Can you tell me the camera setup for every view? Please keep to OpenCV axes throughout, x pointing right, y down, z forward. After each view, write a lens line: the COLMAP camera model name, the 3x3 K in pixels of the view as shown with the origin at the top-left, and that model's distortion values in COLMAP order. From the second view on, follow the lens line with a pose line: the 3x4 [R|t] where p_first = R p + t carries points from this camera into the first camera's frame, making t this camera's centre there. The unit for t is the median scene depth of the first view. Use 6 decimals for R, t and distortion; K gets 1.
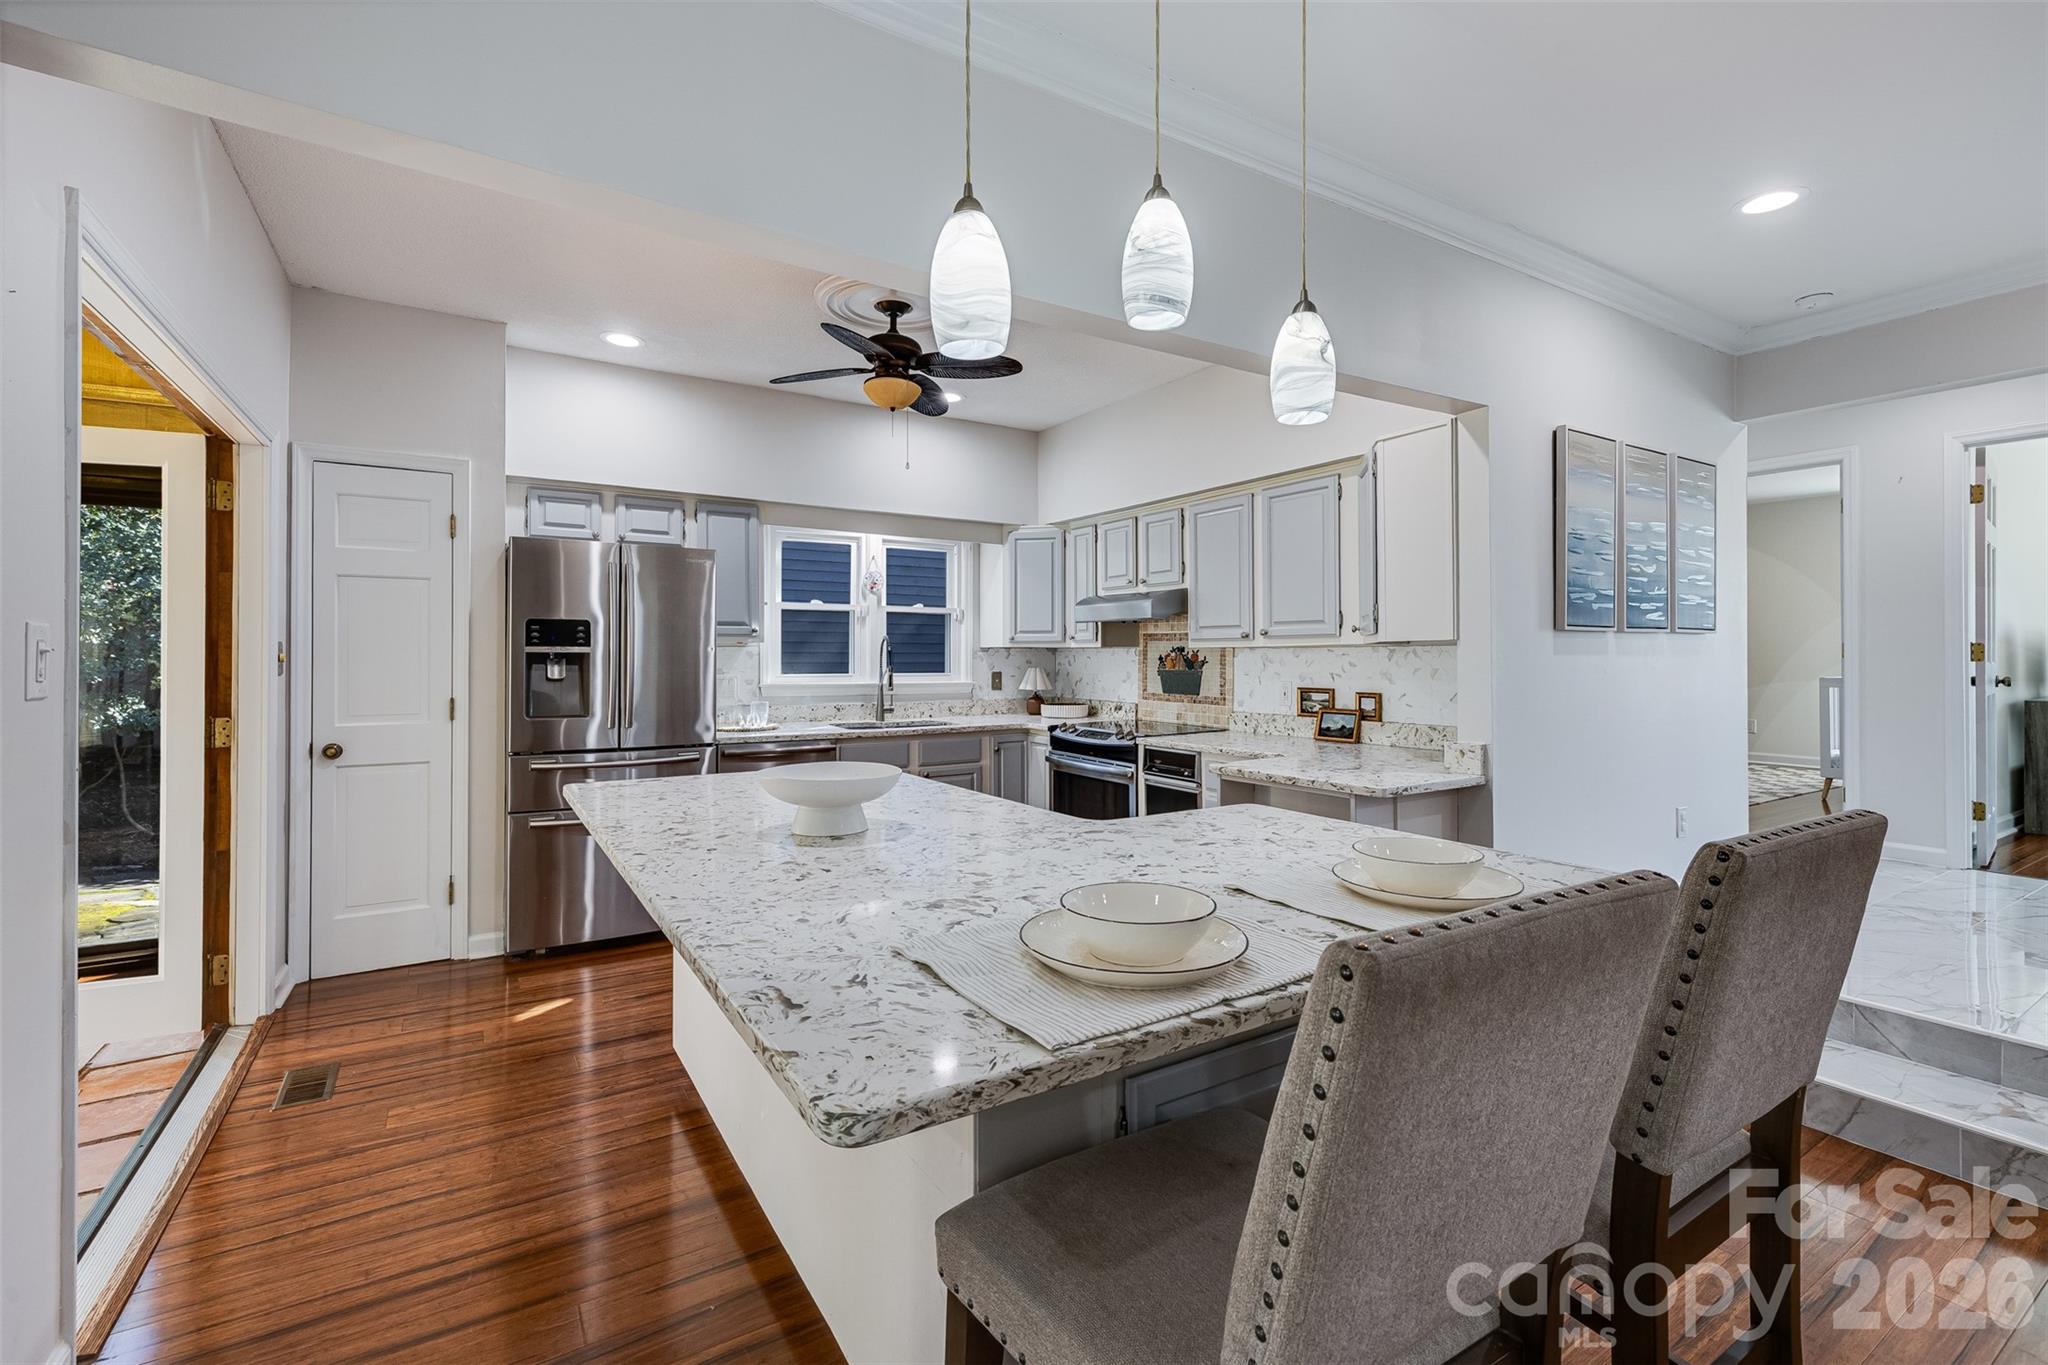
lens RADIAL K [[893.9, 0, 1024.0], [0, 893.9, 667.7], [0, 0, 1]] dist [0.001811, 0.000480]
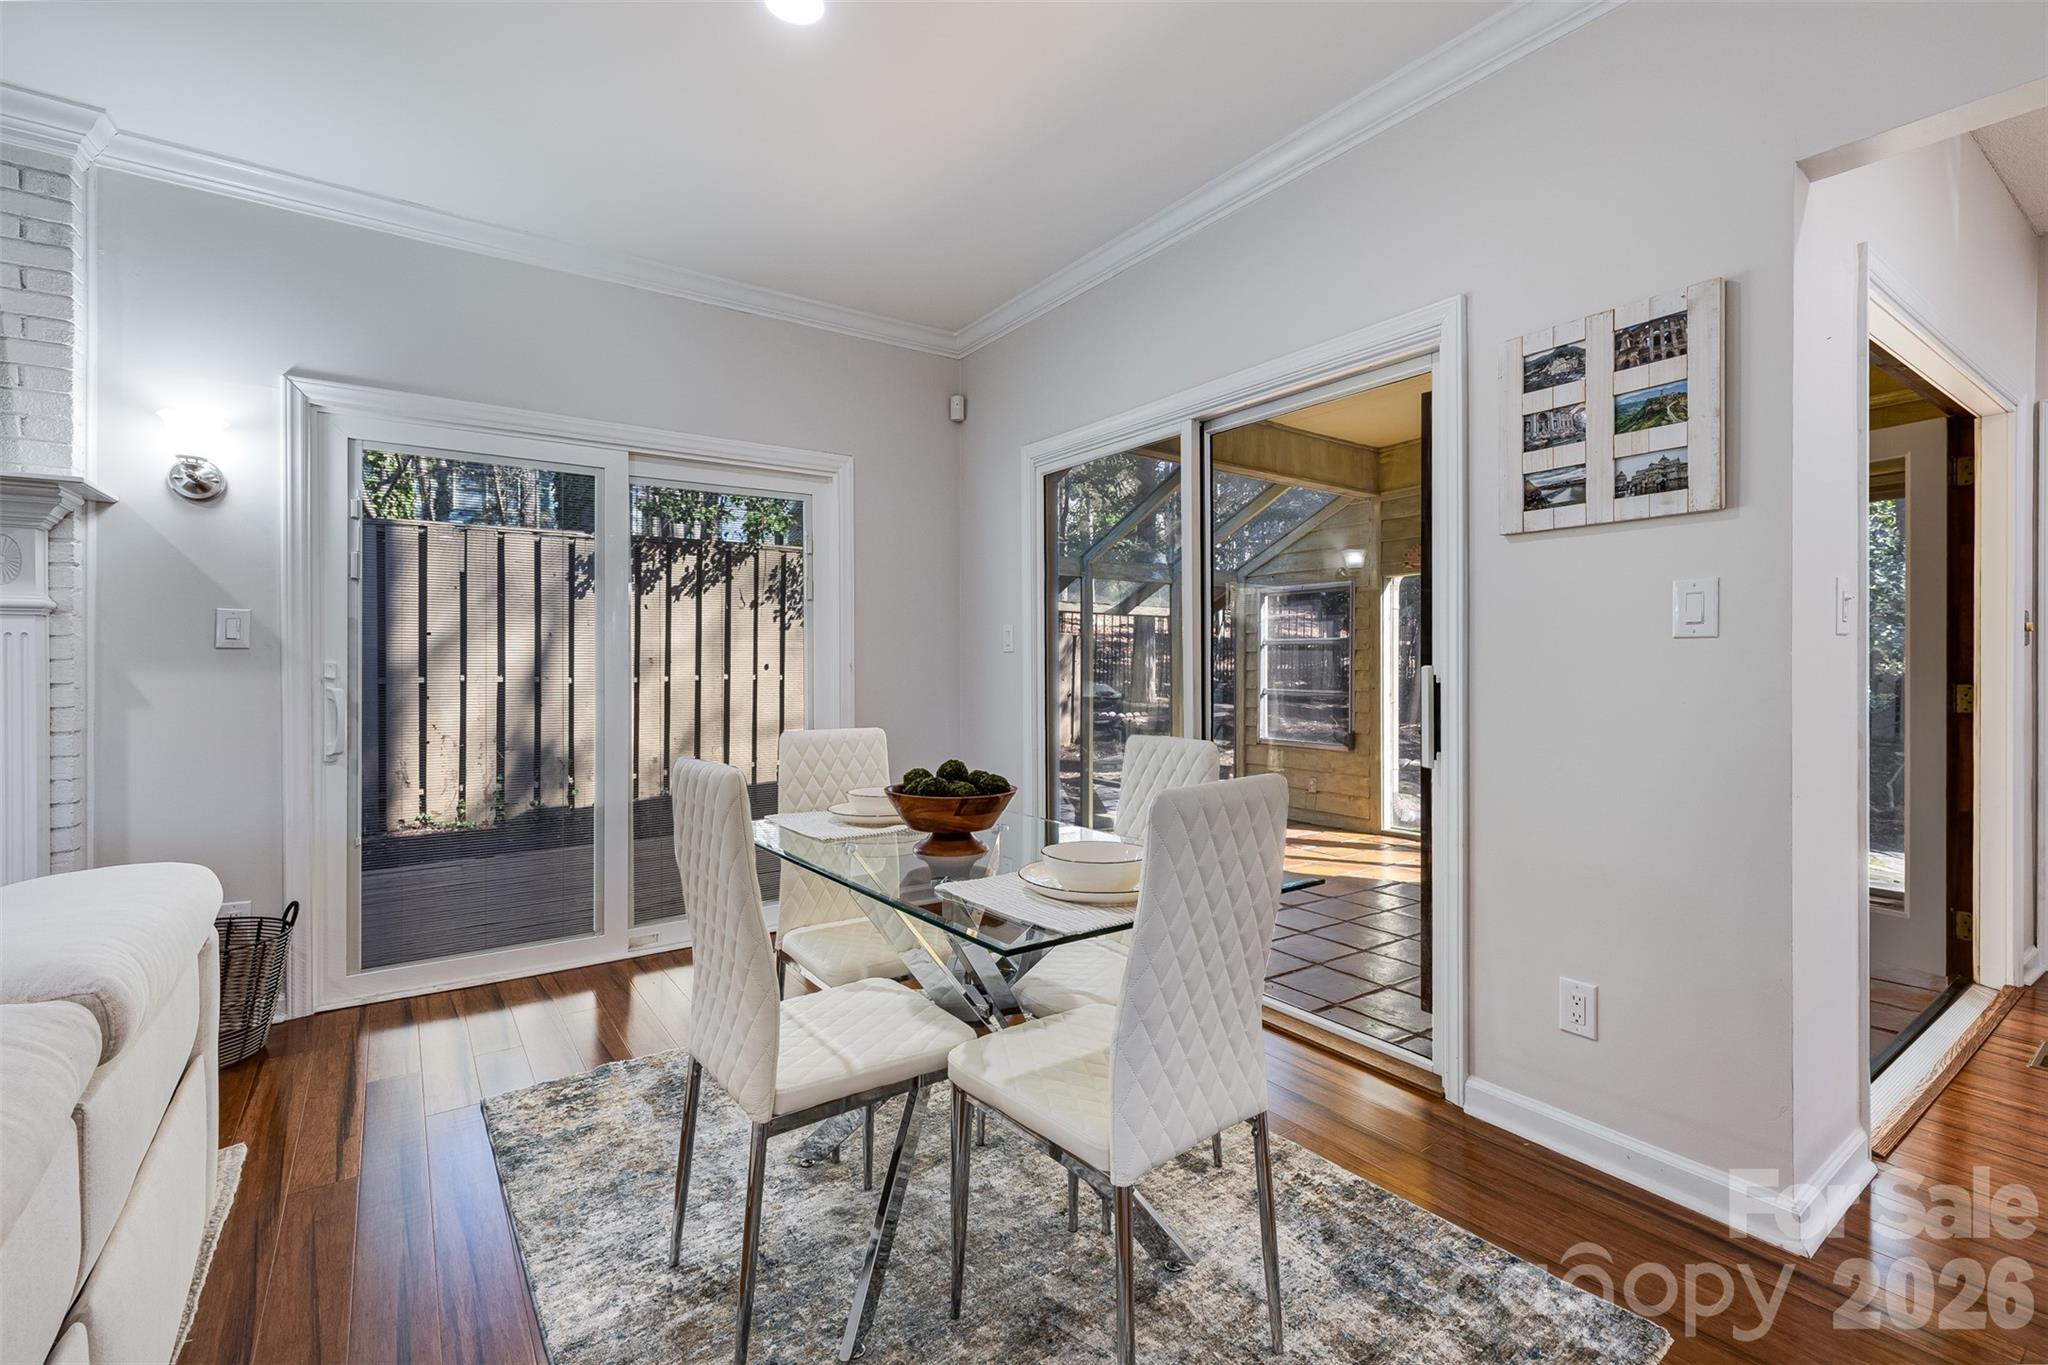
lens RADIAL K [[893.9, 0, 1031.2], [0, 893.9, 668.3], [0, 0, 1]] dist [0.001811, 0.000480]
pose [[0.051456, -0.001426, -0.998674, 0.091625], [0.002894, 0.999995, -0.001279, 0.035499], [0.998671, -0.002824, 0.051460, -0.139489]]
